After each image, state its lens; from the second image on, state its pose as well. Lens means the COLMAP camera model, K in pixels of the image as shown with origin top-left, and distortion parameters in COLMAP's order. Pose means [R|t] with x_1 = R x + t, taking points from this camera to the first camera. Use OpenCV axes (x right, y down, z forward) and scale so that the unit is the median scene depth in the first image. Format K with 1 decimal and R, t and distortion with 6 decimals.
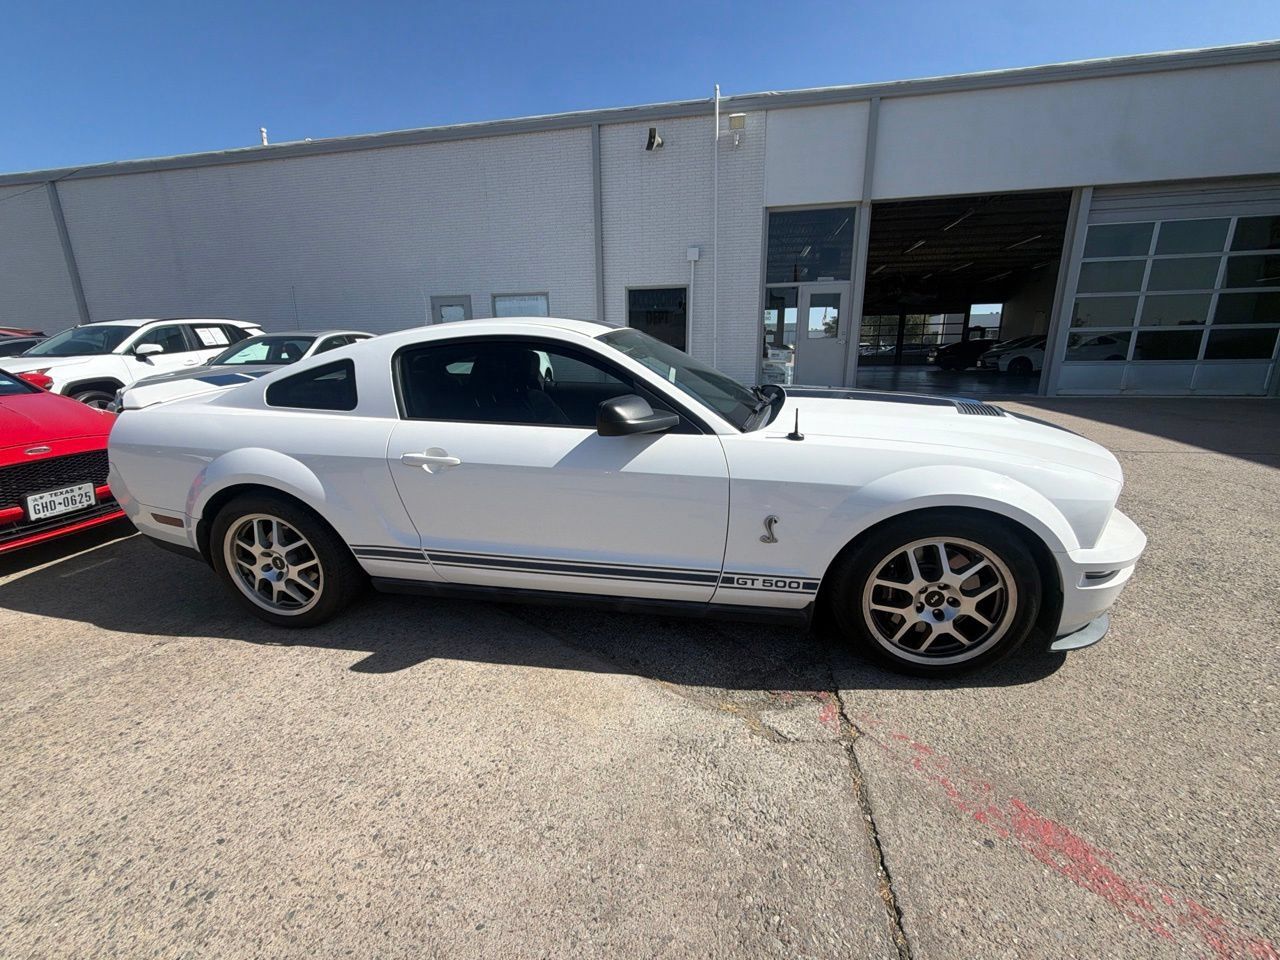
lens RADIAL K [[519.4, 0, 638.4], [0, 519.4, 481.1], [0, 0, 1]] dist [-0.000511, -0.000268]
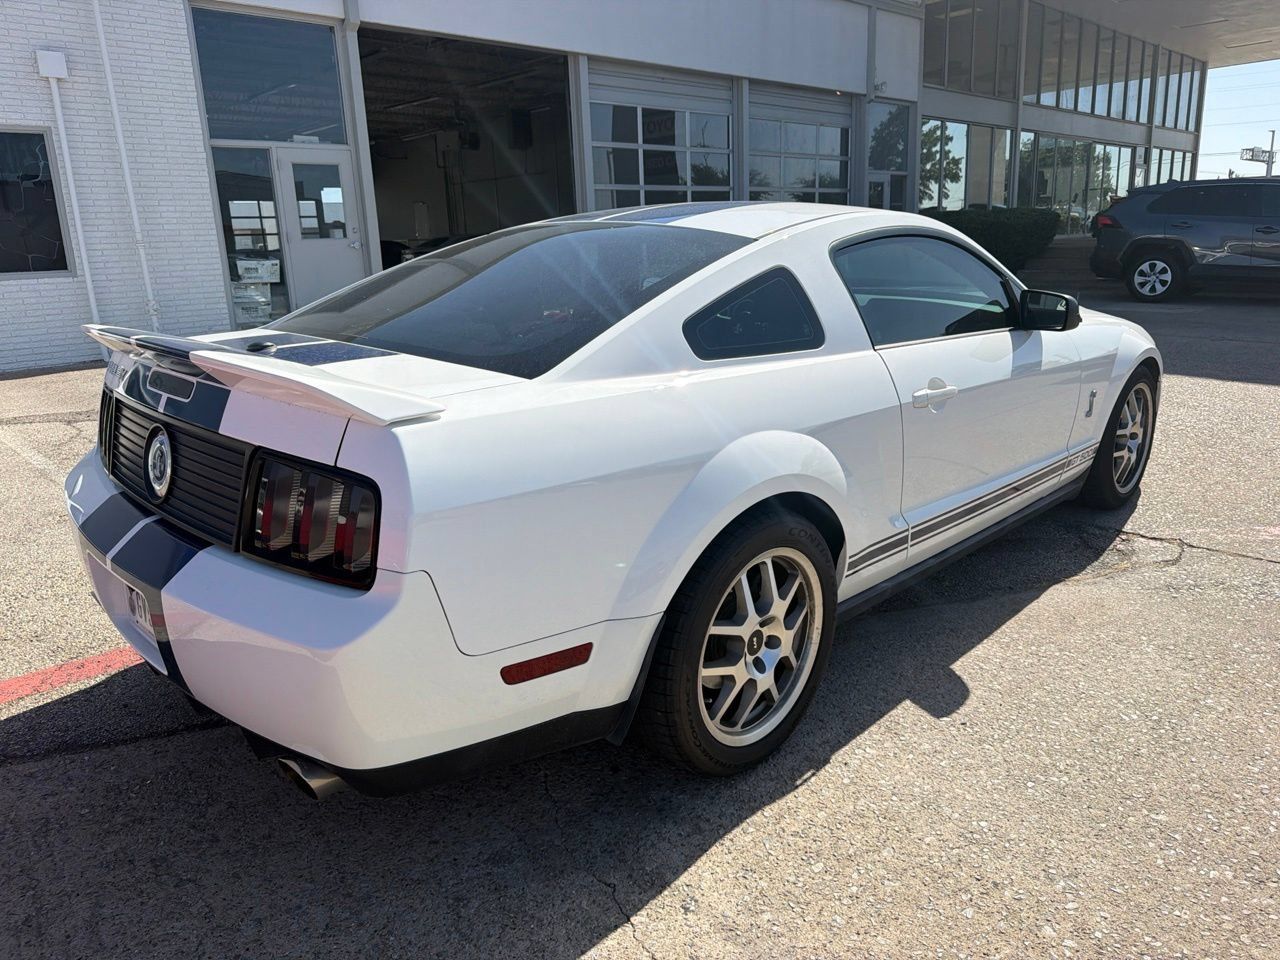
lens RADIAL K [[928.8, 0, 644.9], [0, 928.8, 480.1], [0, 0, 1]] dist [0.004778, -0.007243]
pose [[0.550910, -0.216356, 0.806032, -0.640410], [0.230428, 0.967702, 0.102258, -0.057366], [-0.802123, 0.129397, 0.582971, 0.215084]]
